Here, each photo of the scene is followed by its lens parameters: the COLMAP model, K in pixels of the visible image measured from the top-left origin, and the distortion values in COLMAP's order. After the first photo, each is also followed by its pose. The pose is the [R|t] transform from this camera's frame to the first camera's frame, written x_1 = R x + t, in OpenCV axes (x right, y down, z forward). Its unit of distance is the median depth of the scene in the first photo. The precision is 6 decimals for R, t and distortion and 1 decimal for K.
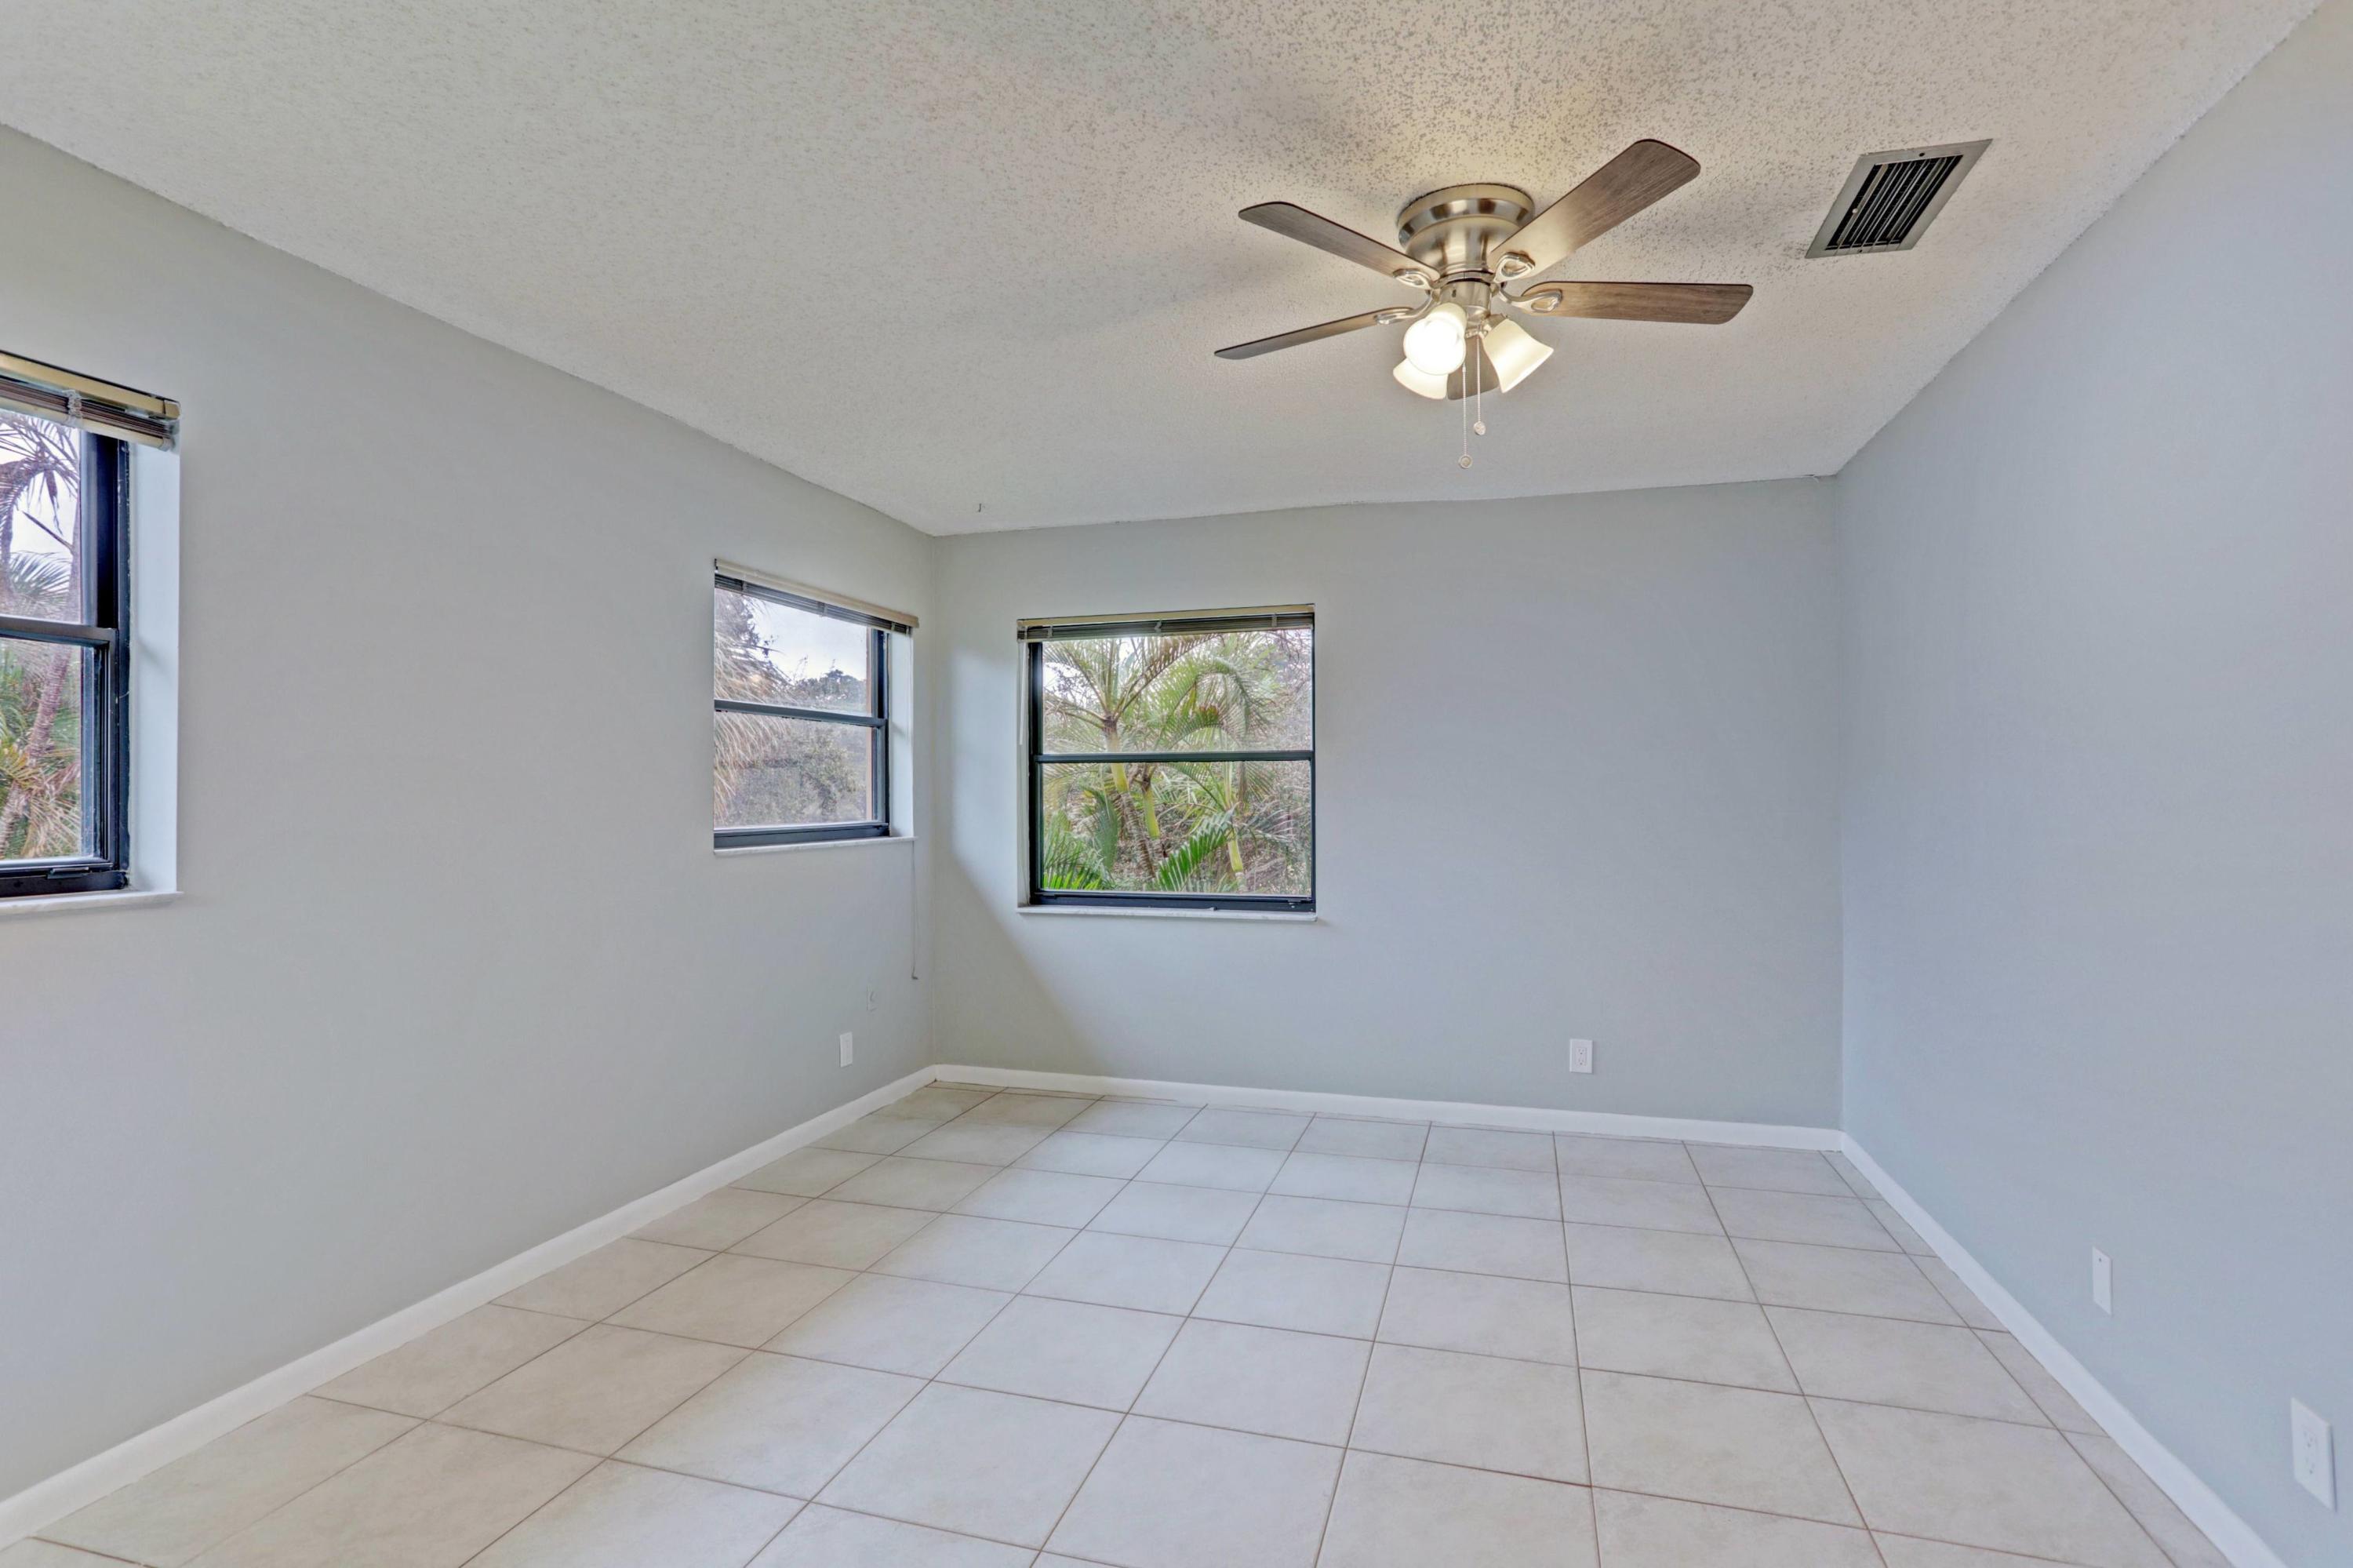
lens RADIAL K [[1156.5, 0, 1172.8], [0, 1156.5, 782.0], [0, 0, 1]] dist [-0.042623, 0.025929]
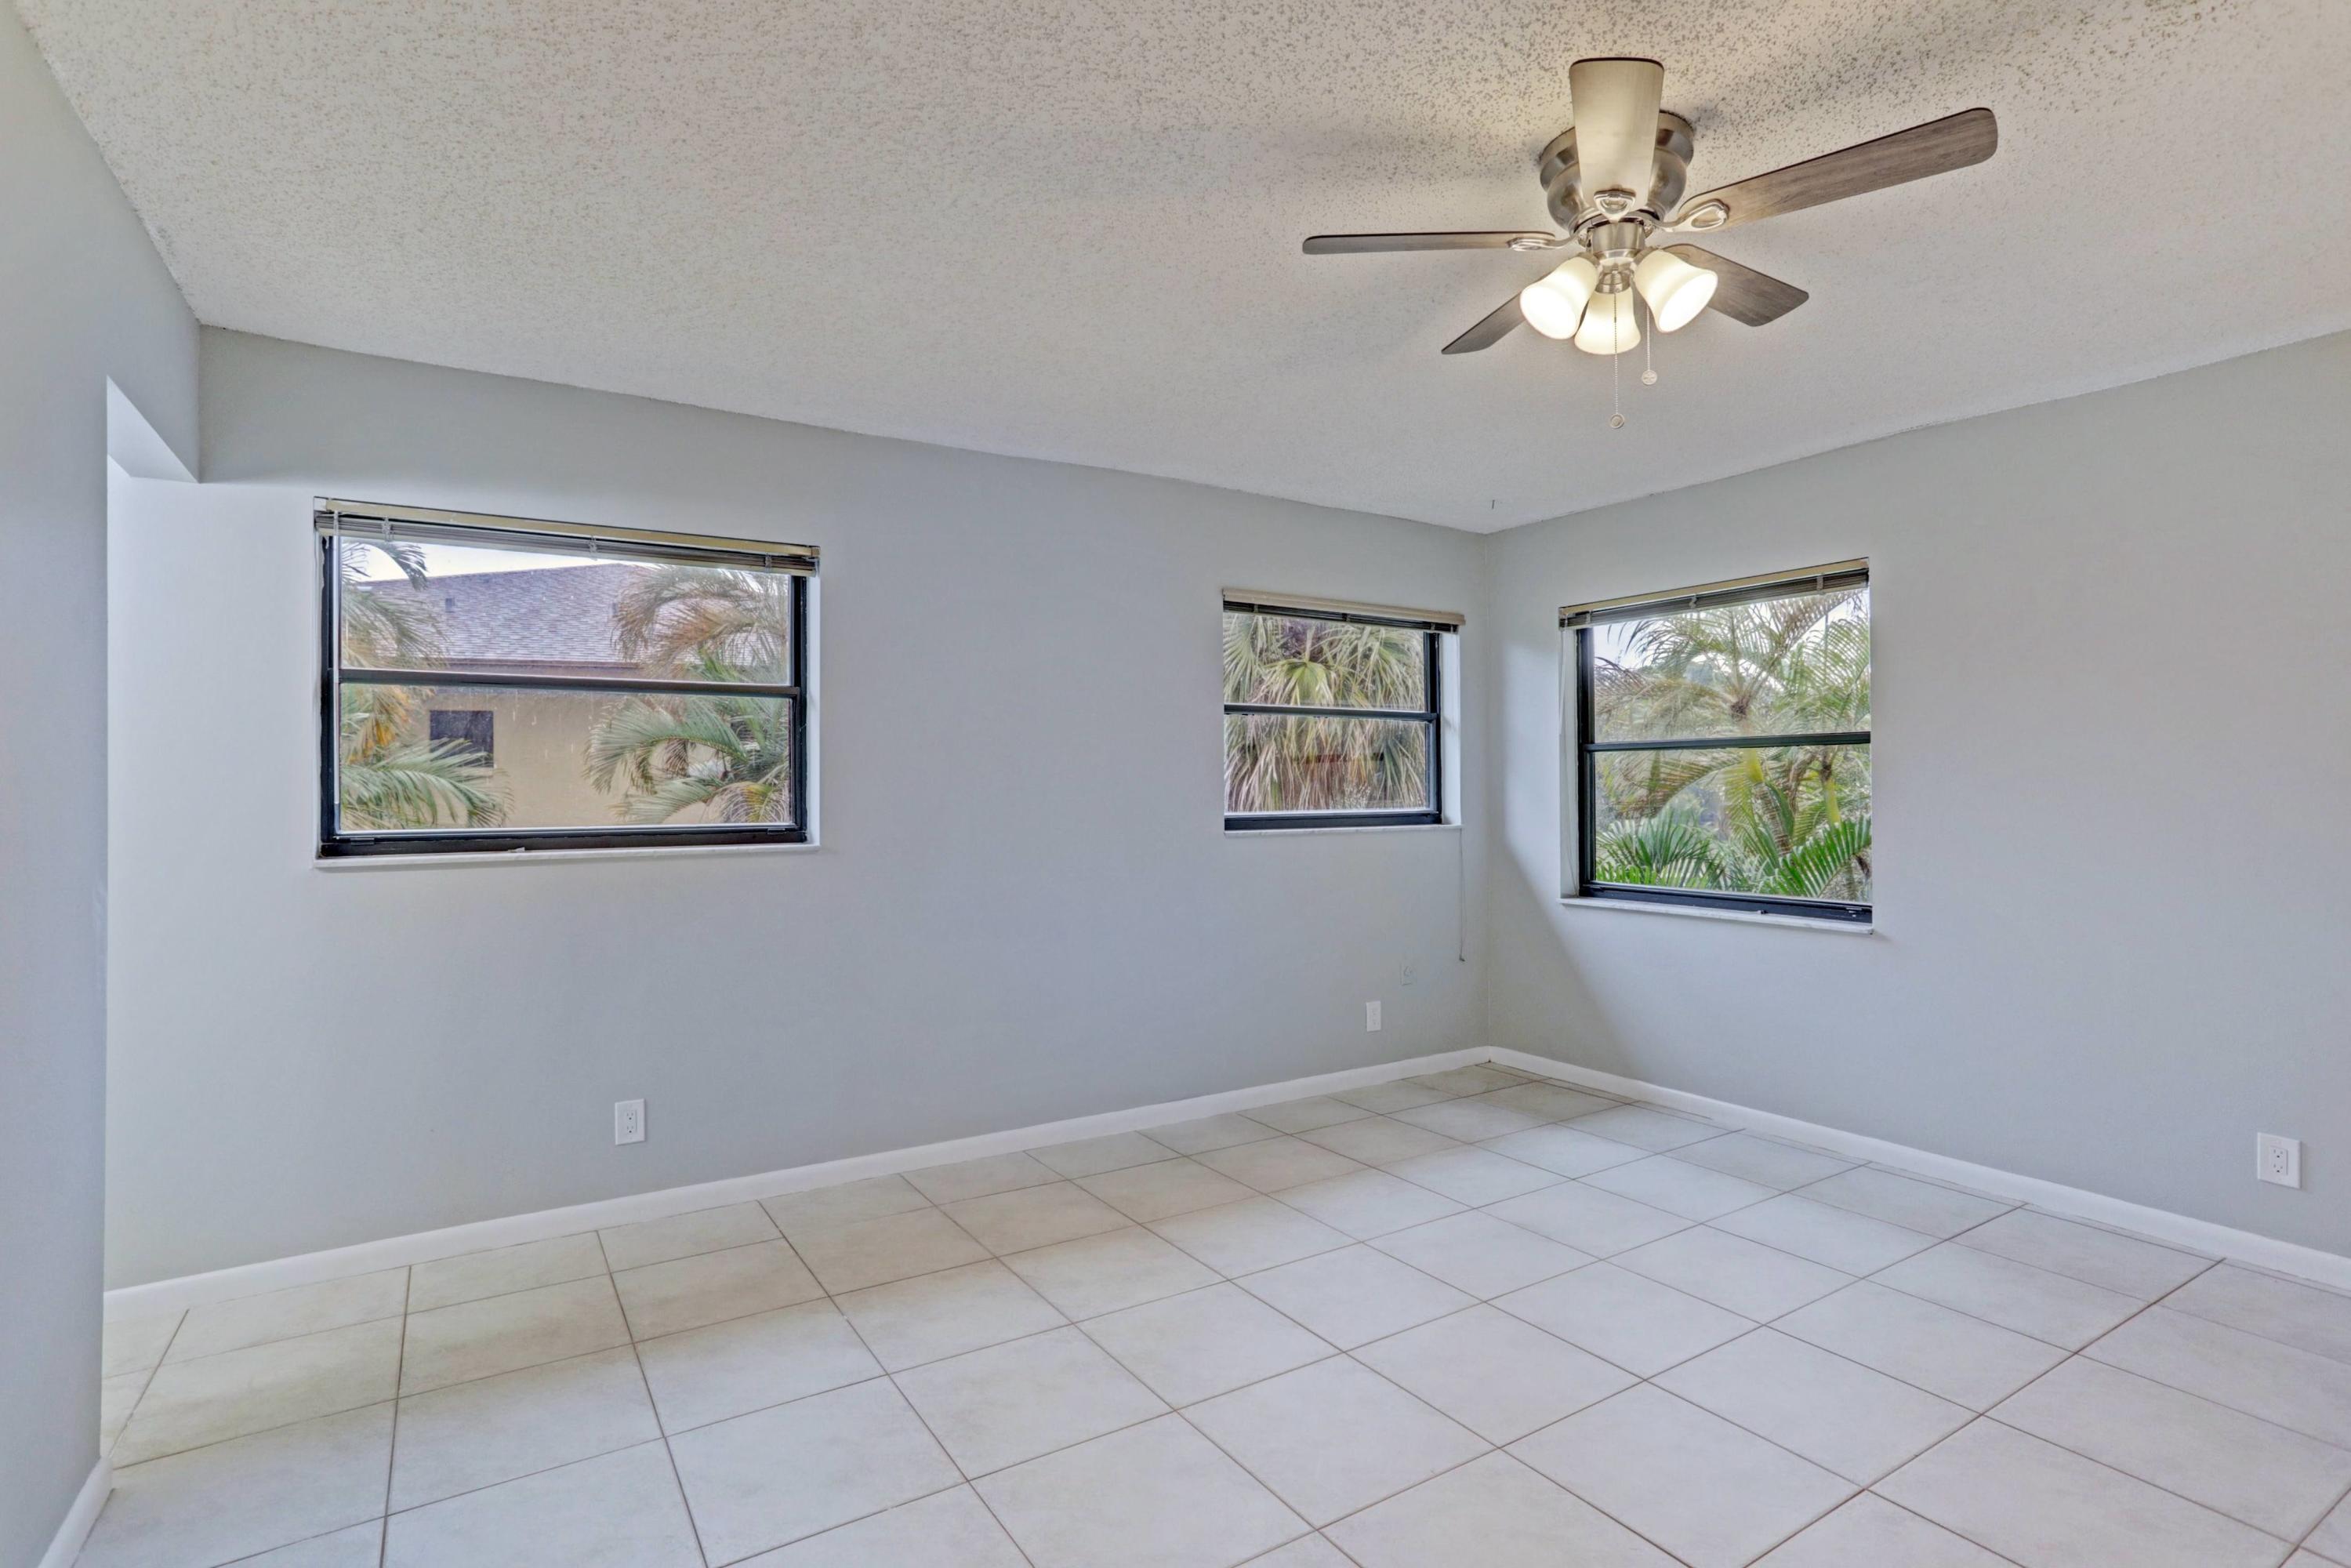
lens RADIAL K [[1155.5, 0, 1158.9], [0, 1155.5, 781.0], [0, 0, 1]] dist [-0.042623, 0.025929]
pose [[0.751238, -0.003618, -0.660022, 0.290965], [0.009349, 0.999943, 0.005160, -0.000220], [0.659966, -0.010047, 0.751229, 0.036980]]
